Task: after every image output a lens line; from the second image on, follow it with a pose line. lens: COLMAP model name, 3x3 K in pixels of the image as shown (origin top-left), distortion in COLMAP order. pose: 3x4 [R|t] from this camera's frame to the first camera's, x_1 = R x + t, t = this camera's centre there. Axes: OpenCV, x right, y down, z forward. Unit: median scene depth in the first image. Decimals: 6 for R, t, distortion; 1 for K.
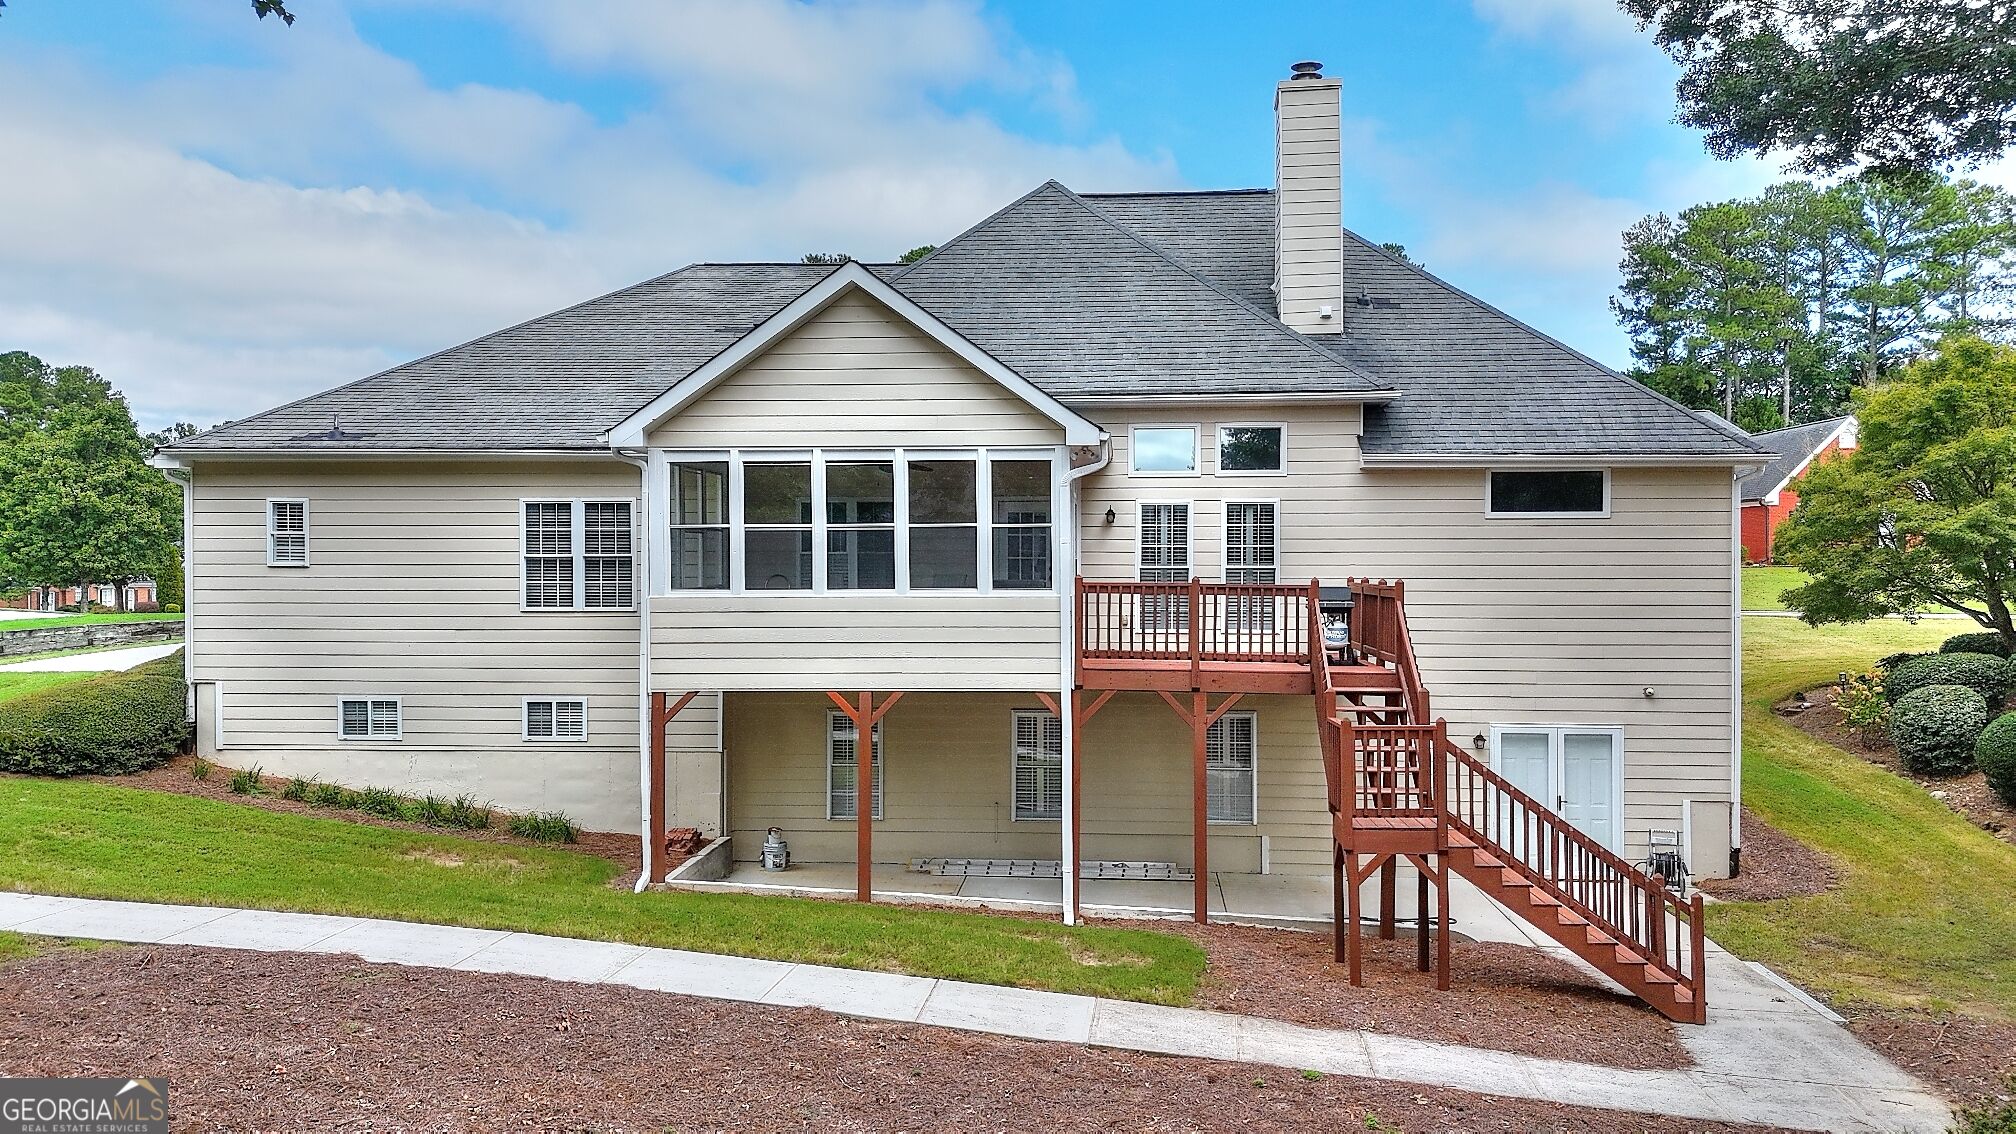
lens RADIAL K [[1499.6, 0, 1007.6], [0, 1499.6, 564.3], [0, 0, 1]] dist [0.007624, -0.002355]
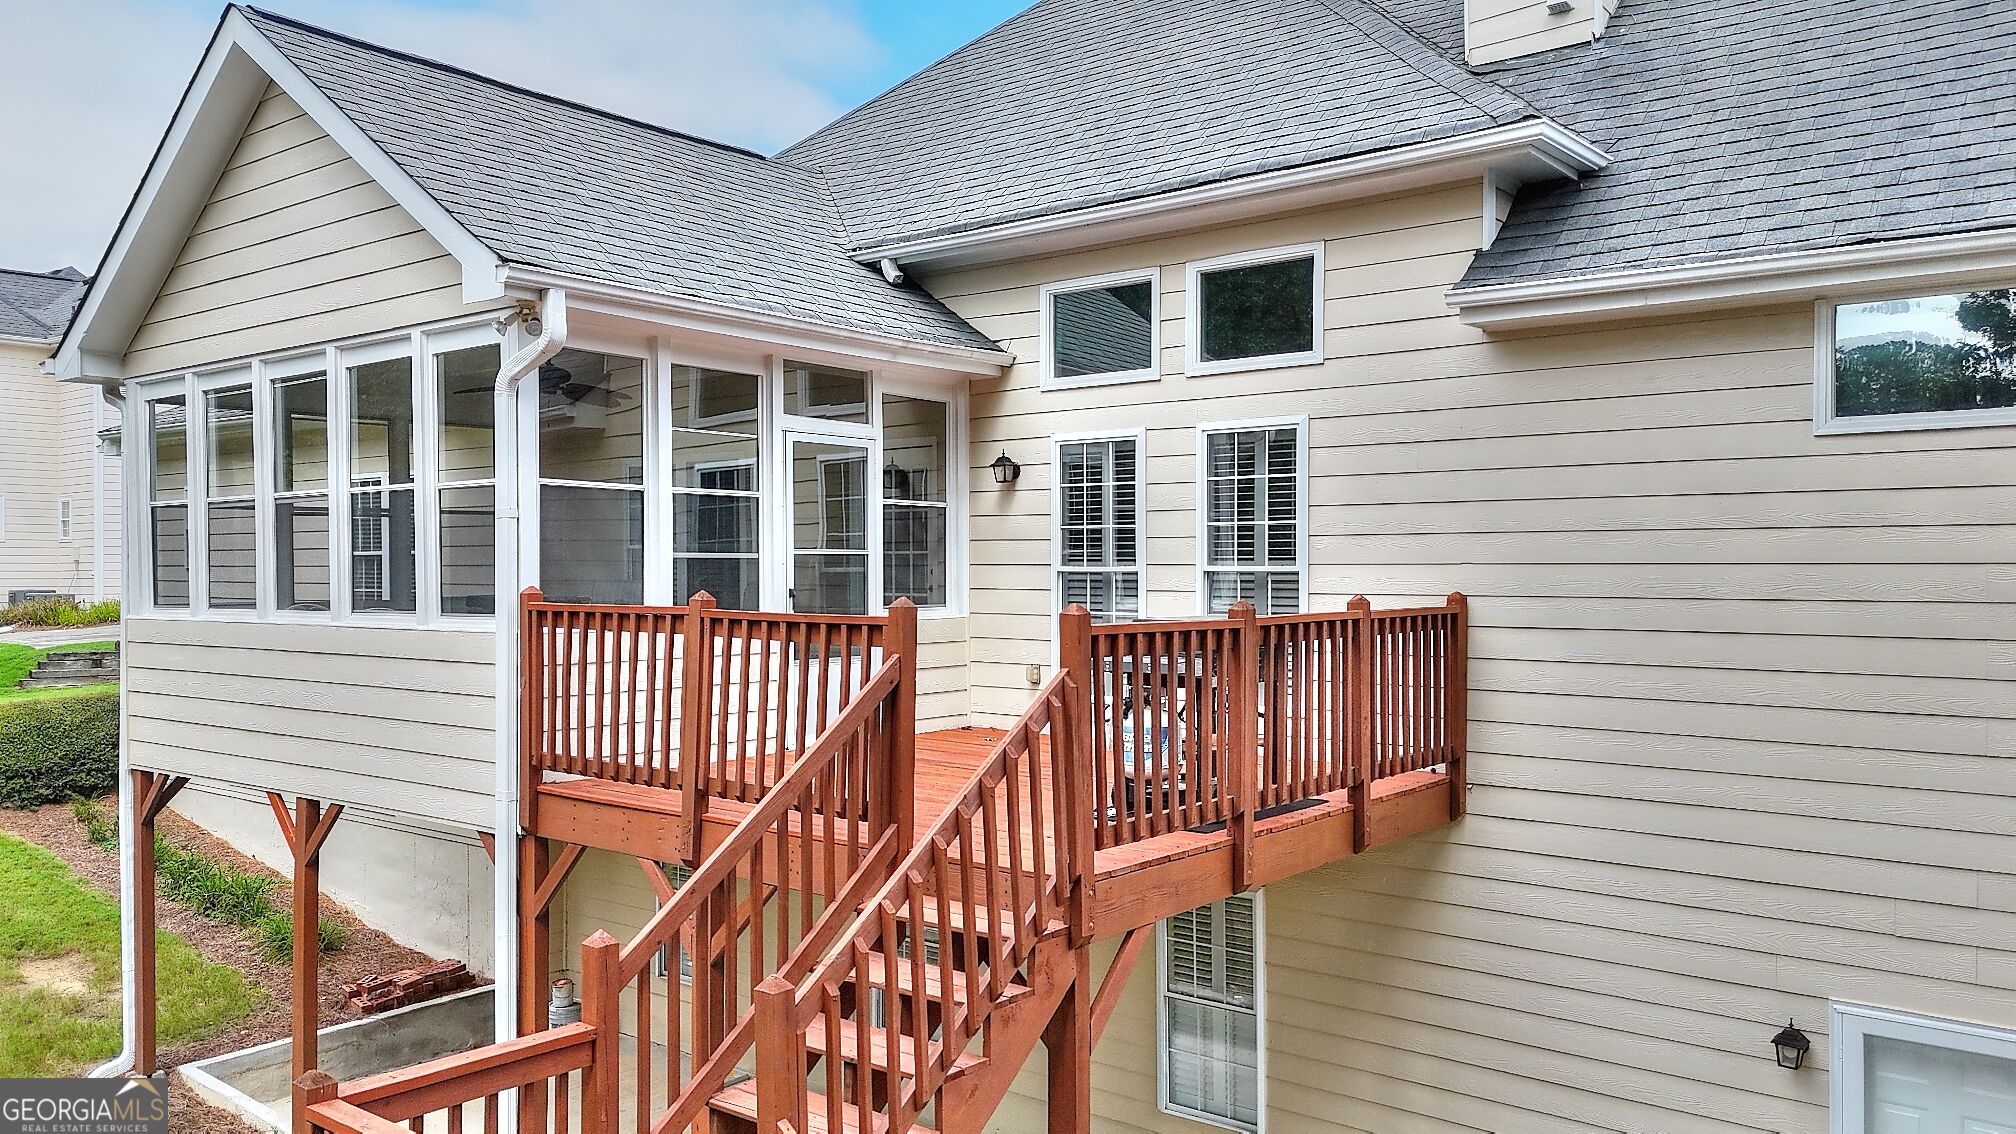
lens RADIAL K [[1499.6, 0, 1009.9], [0, 1499.6, 565.2], [0, 0, 1]] dist [0.007624, -0.002355]
pose [[0.830475, -0.002725, -0.557050, 0.355378], [0.000719, 0.999992, -0.003821, 0.002185], [0.557056, 0.002773, 0.830470, 0.582245]]
